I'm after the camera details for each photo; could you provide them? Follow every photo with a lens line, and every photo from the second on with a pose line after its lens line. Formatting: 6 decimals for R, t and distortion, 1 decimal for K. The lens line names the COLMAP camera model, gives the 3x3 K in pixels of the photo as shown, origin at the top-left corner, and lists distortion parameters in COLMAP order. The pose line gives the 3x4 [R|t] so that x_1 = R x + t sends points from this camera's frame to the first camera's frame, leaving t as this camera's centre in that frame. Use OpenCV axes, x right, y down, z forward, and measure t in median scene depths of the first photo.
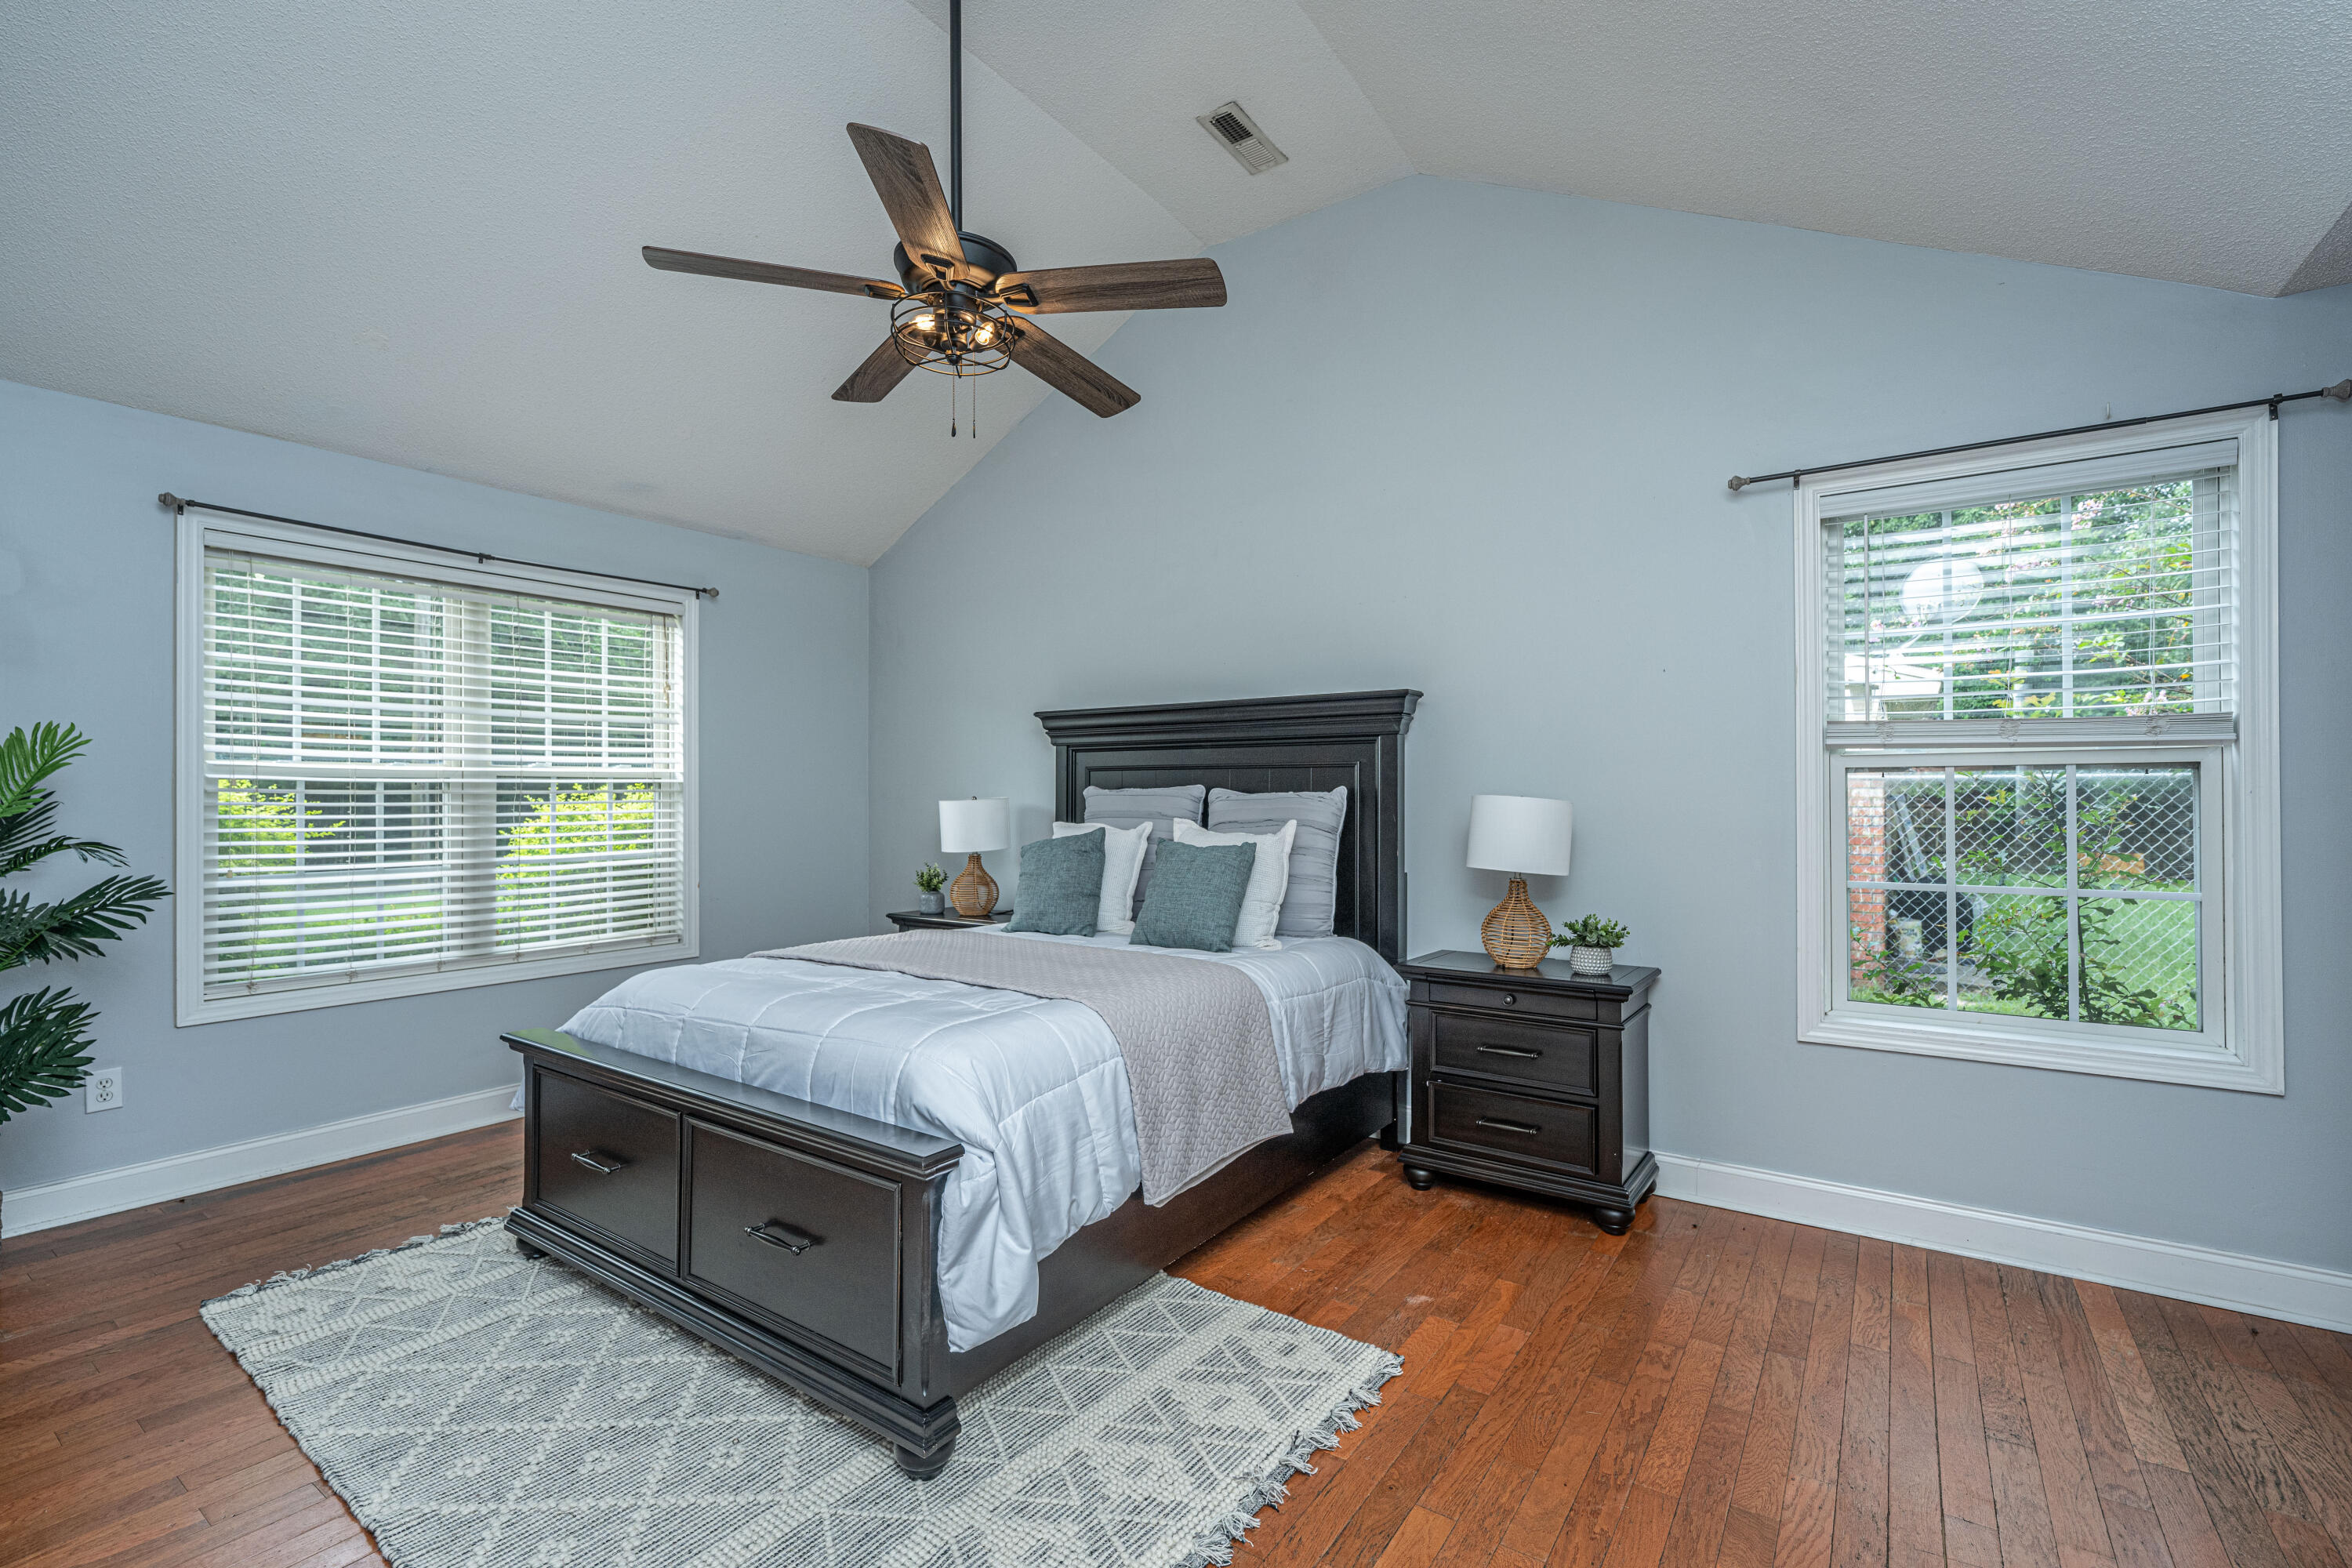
lens RADIAL K [[1075.7, 0, 1170.6], [0, 1075.7, 798.3], [0, 0, 1]] dist [-0.001510, -0.000202]
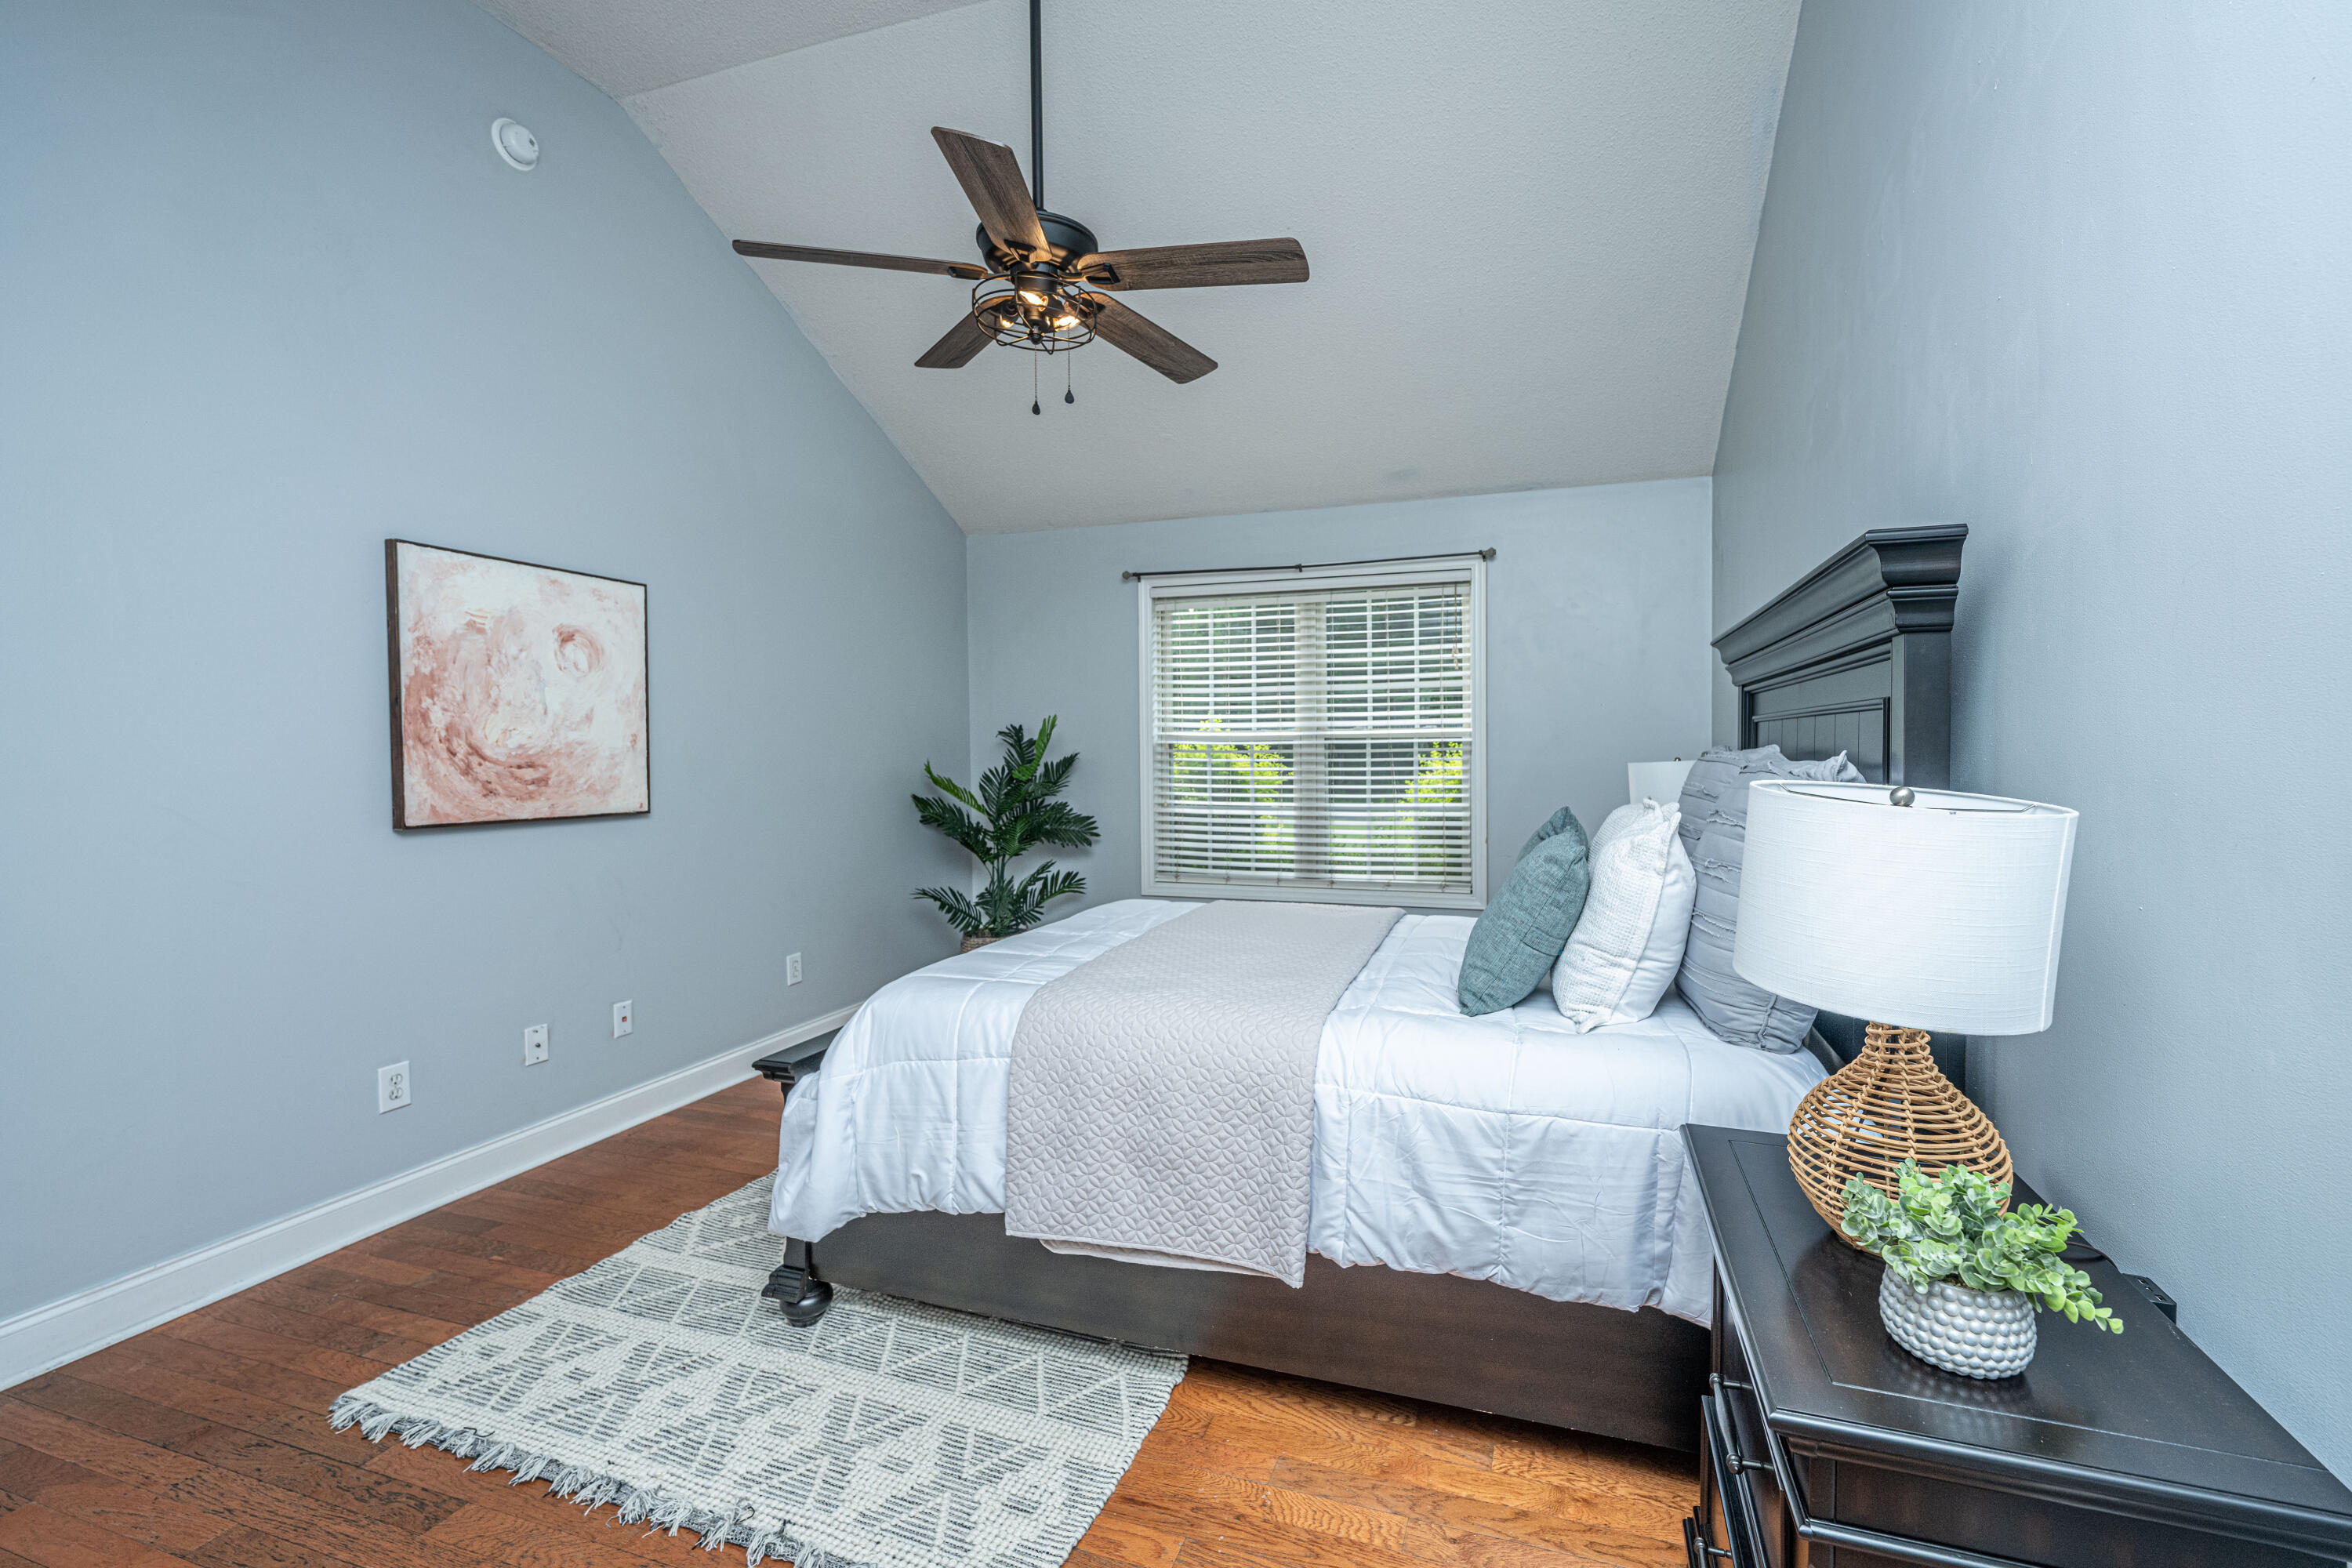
lens RADIAL K [[1016.2, 0, 1178.5], [0, 1016.2, 759.4], [0, 0, 1]] dist [-0.000794, -0.000040]
pose [[0.269890, 0.010996, -0.962828, 0.575487], [0.006435, 0.999892, 0.013223, -0.017416], [0.962870, -0.009765, 0.269790, 0.637748]]
